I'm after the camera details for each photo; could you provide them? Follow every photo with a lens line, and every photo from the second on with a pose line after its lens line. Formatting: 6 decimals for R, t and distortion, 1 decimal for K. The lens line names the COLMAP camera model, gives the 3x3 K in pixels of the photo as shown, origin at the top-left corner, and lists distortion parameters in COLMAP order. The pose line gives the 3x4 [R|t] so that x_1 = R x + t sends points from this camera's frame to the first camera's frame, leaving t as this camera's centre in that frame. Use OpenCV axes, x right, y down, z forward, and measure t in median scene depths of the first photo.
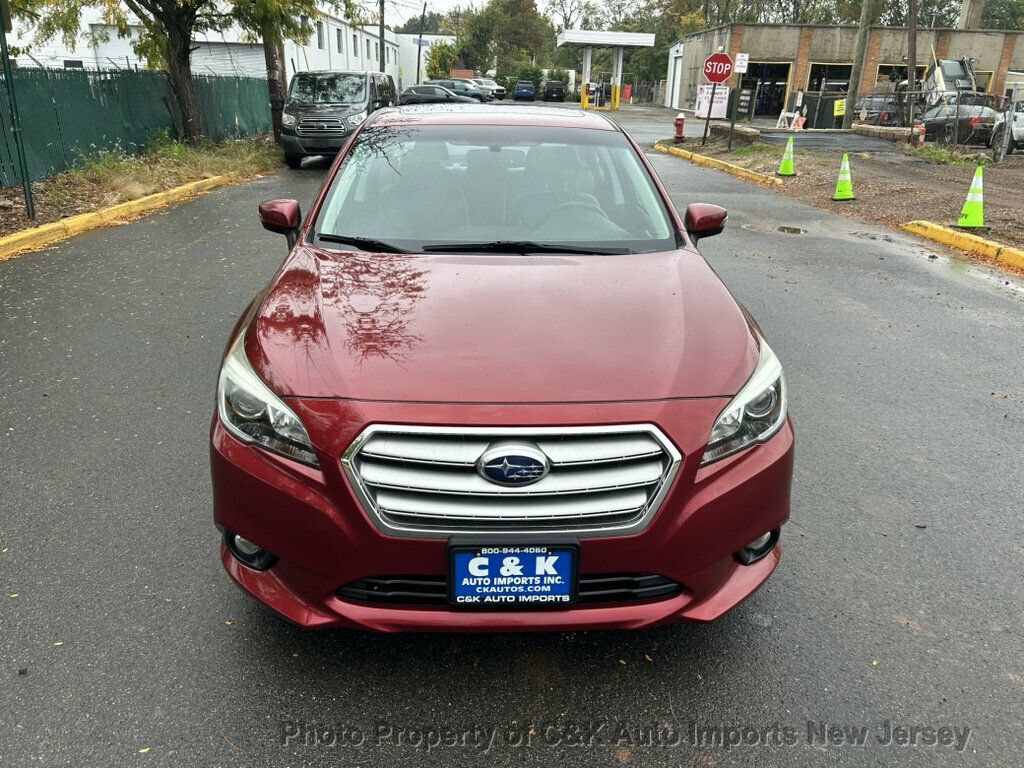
lens RADIAL K [[772.5, 0, 490.3], [0, 772.5, 384.7], [0, 0, 1]] dist [0.049622, -0.055839]
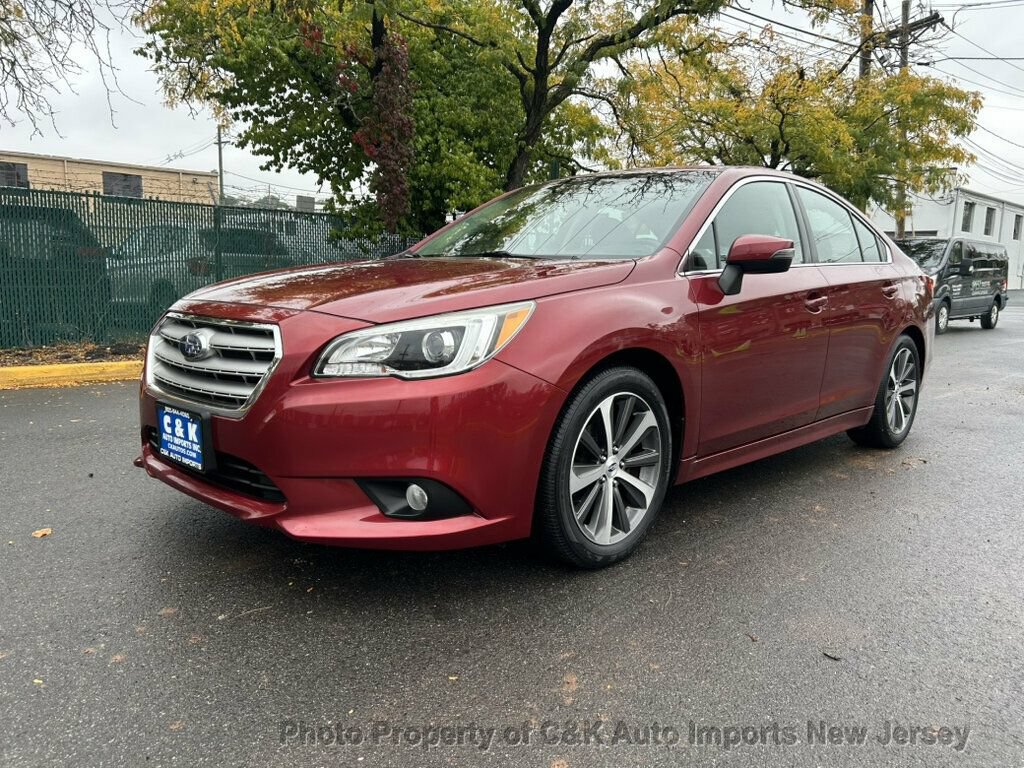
lens RADIAL K [[774.1, 0, 497.0], [0, 774.1, 376.8], [0, 0, 1]] dist [0.037803, -0.039092]
pose [[0.700705, 0.095382, -0.707046, 0.221162], [-0.264354, 0.955194, -0.133125, 0.033515], [0.662668, 0.280192, 0.694524, 0.080975]]
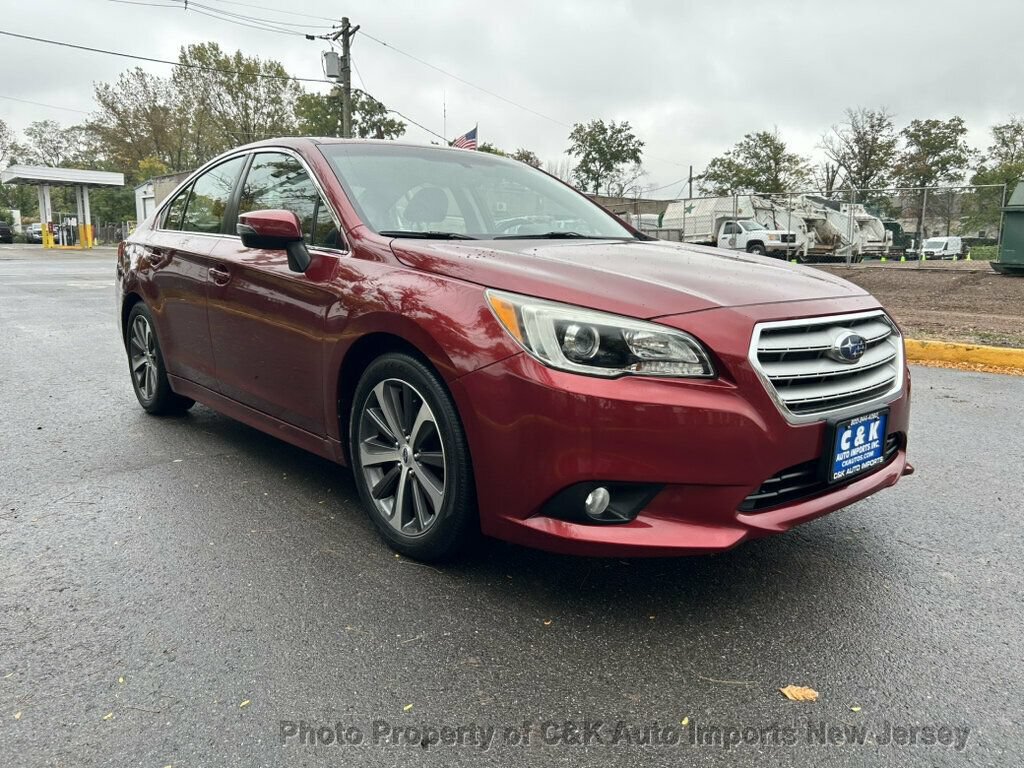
lens RADIAL K [[775.3, 0, 505.5], [0, 775.3, 377.7], [0, 0, 1]] dist [0.046124, -0.053337]
pose [[0.782754, -0.117080, 0.611219, -0.190001], [0.226439, 0.968405, -0.104489, 0.027440], [-0.579674, 0.220193, 0.784534, 0.068475]]
